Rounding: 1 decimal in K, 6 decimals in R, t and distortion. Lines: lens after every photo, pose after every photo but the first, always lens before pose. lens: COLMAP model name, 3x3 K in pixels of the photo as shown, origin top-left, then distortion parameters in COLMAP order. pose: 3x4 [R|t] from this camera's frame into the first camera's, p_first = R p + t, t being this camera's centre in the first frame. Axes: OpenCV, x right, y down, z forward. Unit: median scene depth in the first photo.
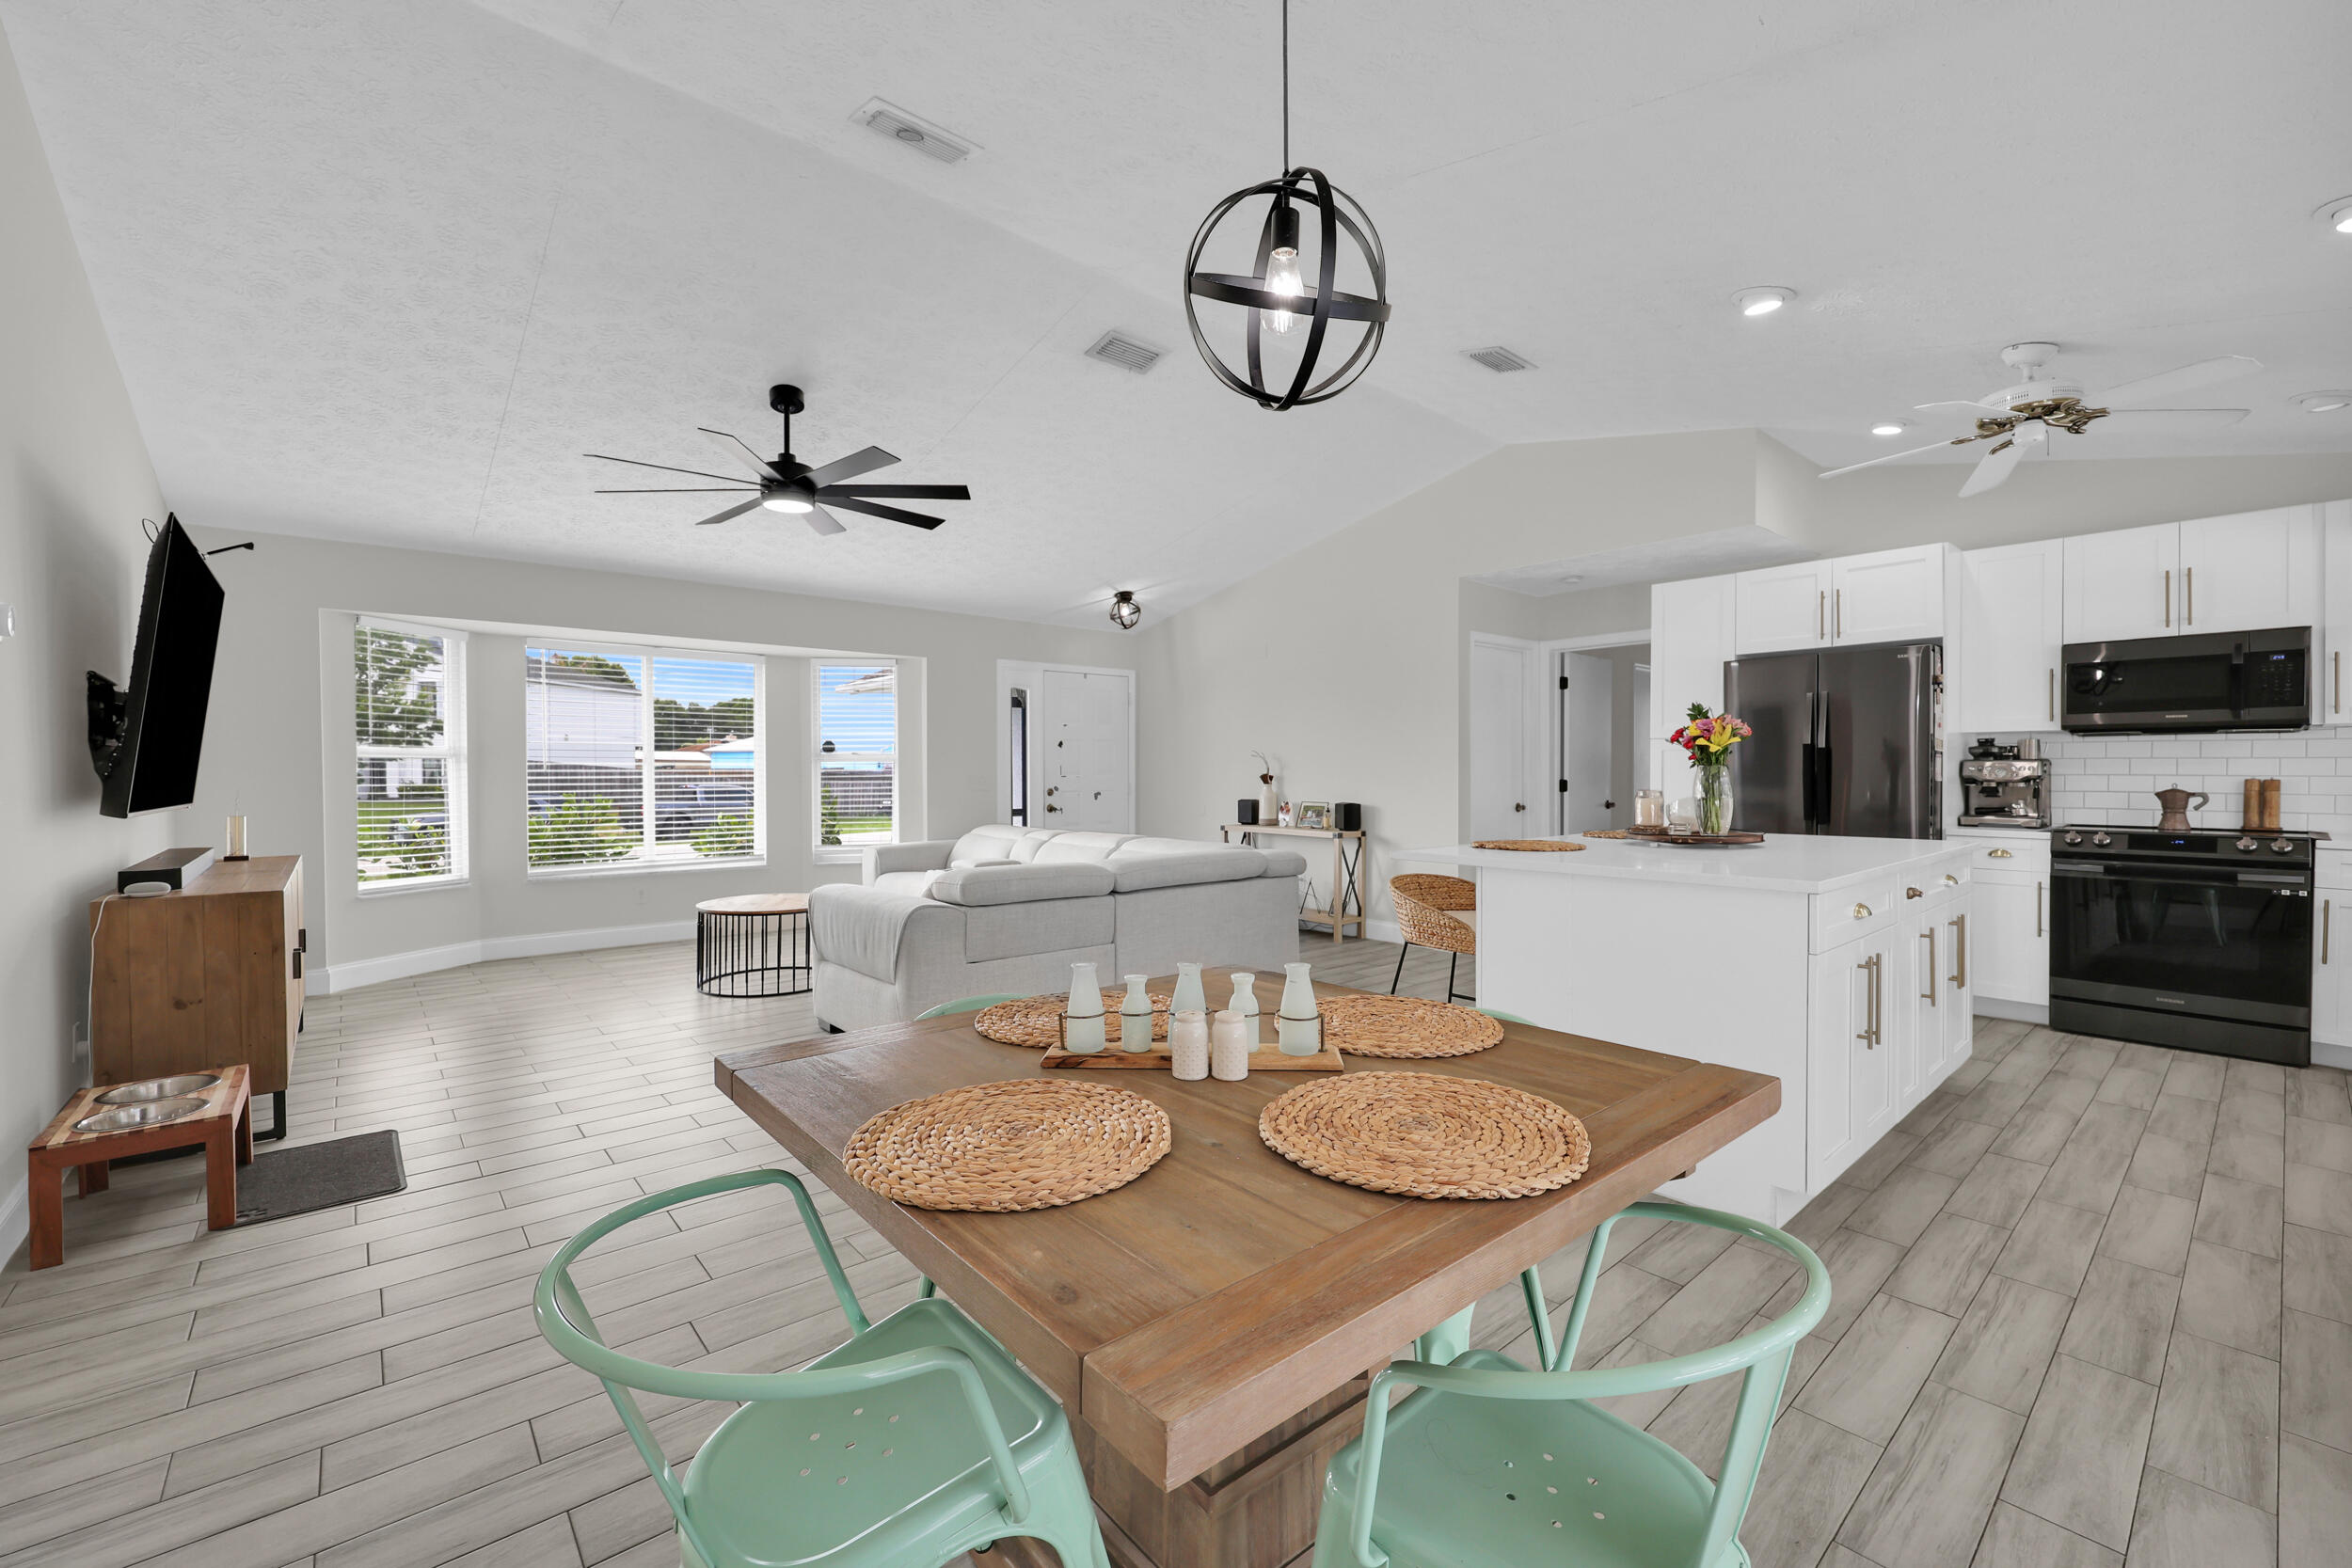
lens RADIAL K [[957.7, 0, 1185.8], [0, 957.7, 779.3], [0, 0, 1]] dist [0.001126, -0.000039]
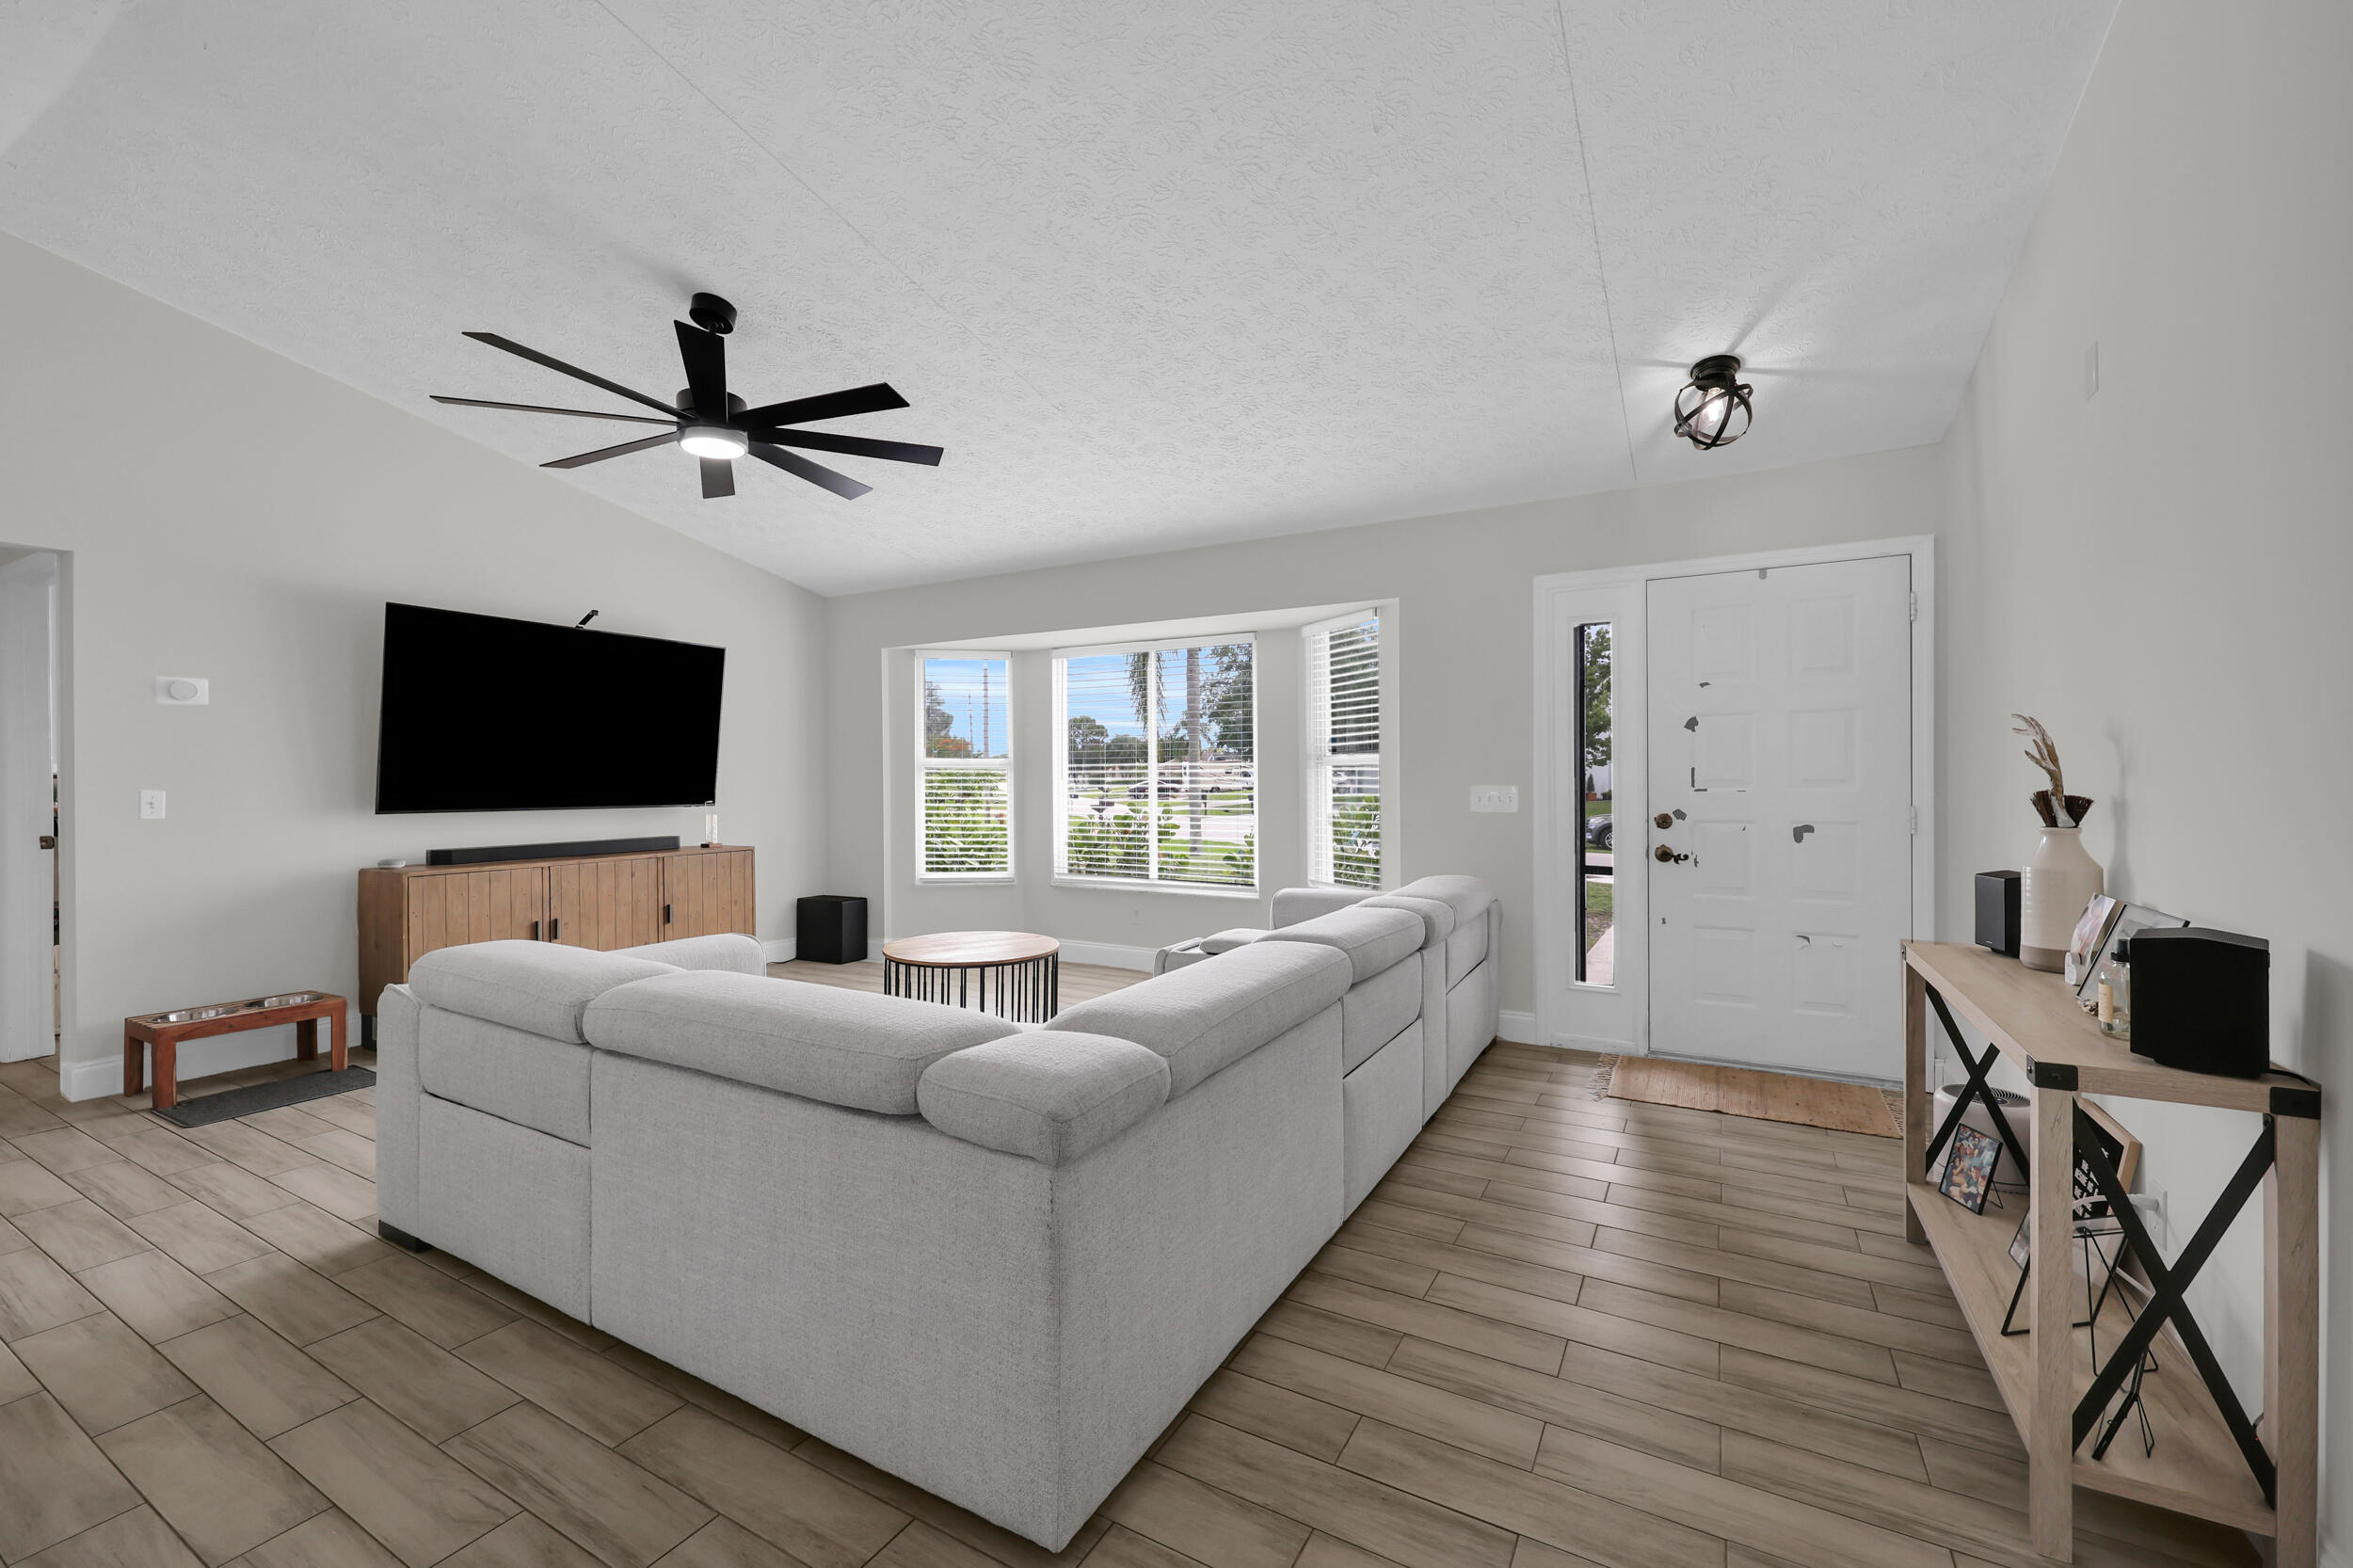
lens RADIAL K [[958.2, 0, 1175.7], [0, 958.2, 785.7], [0, 0, 1]] dist [0.001126, -0.000039]
pose [[0.328520, 0.008101, -0.944462, 0.427215], [-0.005188, 0.999964, 0.006772, -0.012329], [0.944483, 0.002676, 0.328550, 1.028747]]
